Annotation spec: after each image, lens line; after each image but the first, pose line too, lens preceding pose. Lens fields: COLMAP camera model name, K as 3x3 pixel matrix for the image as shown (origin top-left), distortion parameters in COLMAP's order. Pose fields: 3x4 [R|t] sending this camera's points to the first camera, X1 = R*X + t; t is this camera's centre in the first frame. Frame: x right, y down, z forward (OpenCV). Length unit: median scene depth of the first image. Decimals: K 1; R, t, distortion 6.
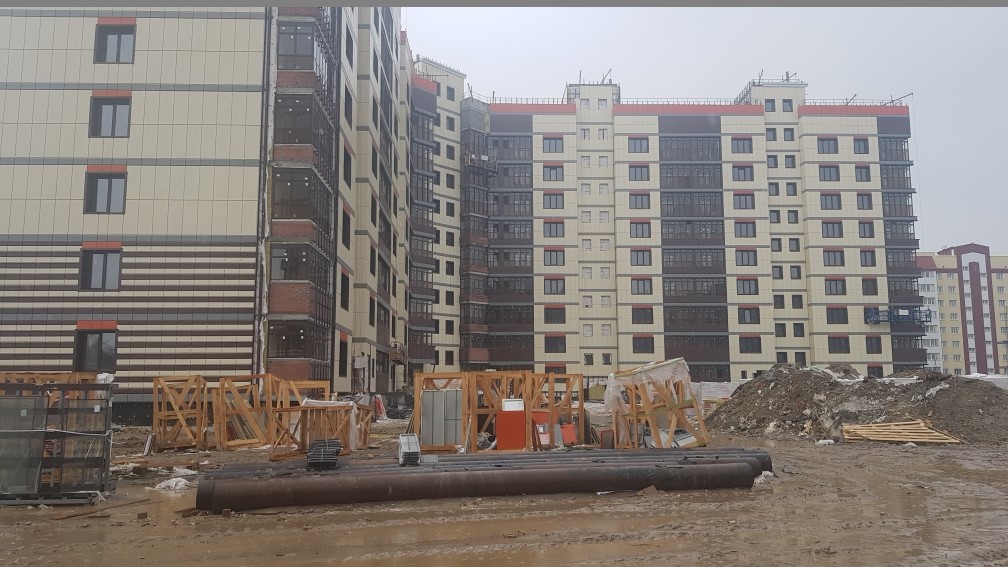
lens RADIAL K [[787.8, 0, 511.1], [0, 787.8, 280.3], [0, 0, 1]] dist [0.099005, -0.181354]
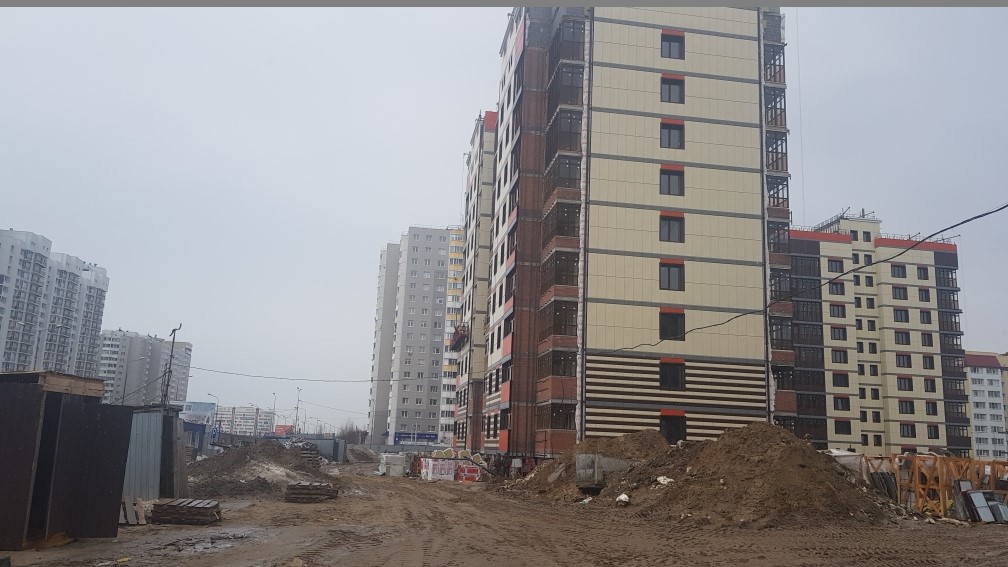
lens RADIAL K [[787.8, 0, 511.1], [0, 787.8, 280.3], [0, 0, 1]] dist [0.099005, -0.181354]
pose [[0.989911, 0.069987, 0.123198, -0.576316], [-0.061354, 0.995478, -0.072527, -0.038502], [-0.127717, 0.064237, 0.989728, -0.278052]]
